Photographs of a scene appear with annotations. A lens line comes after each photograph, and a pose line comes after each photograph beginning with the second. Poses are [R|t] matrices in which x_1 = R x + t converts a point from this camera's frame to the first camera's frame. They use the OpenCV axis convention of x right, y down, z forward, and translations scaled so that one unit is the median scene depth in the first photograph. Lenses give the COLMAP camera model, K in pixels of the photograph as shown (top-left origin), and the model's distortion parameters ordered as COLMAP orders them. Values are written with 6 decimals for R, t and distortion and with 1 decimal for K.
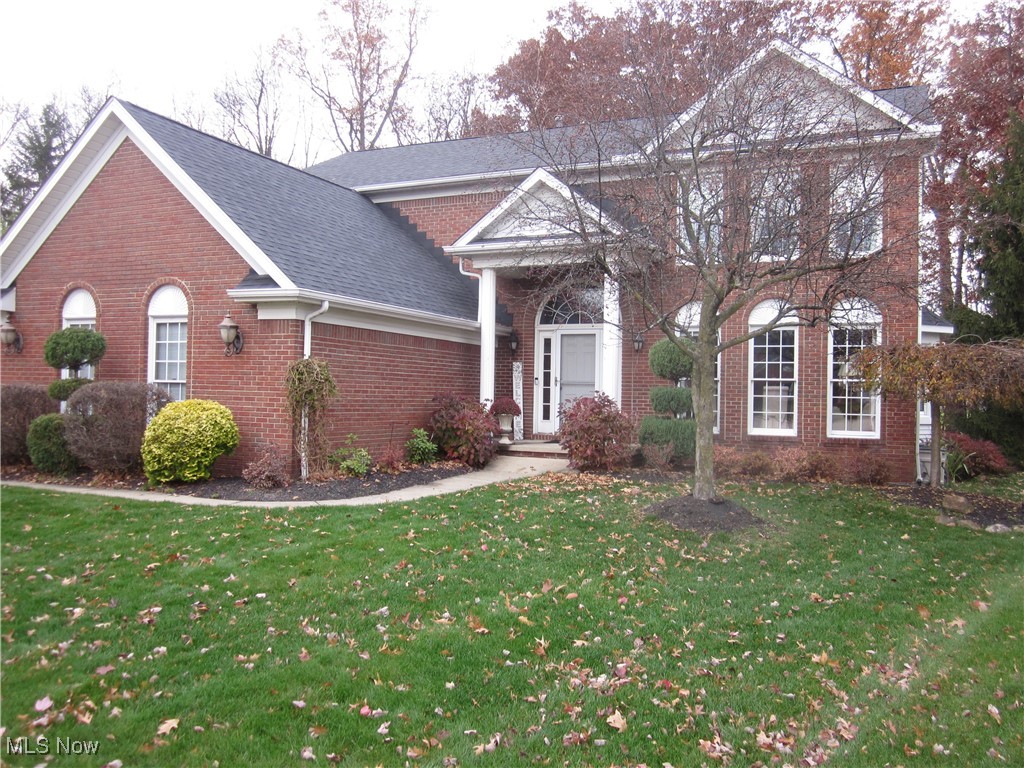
lens RADIAL K [[844.6, 0, 510.2], [0, 844.6, 383.2], [0, 0, 1]] dist [-0.035744, 0.008611]
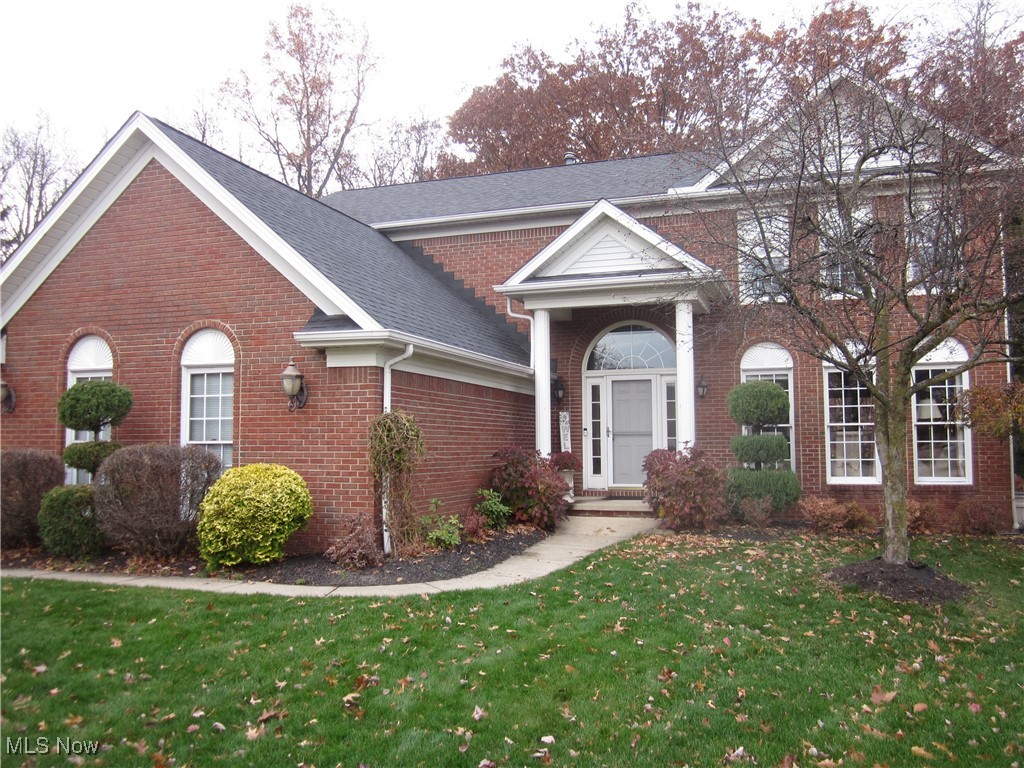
lens RADIAL K [[844.6, 0, 513.6], [0, 844.6, 385.8], [0, 0, 1]] dist [-0.035744, 0.008611]
pose [[0.995021, -0.018135, 0.097997, -0.165467], [0.023645, 0.998186, -0.055367, -0.004519], [-0.096815, 0.057408, 0.993645, 0.114263]]
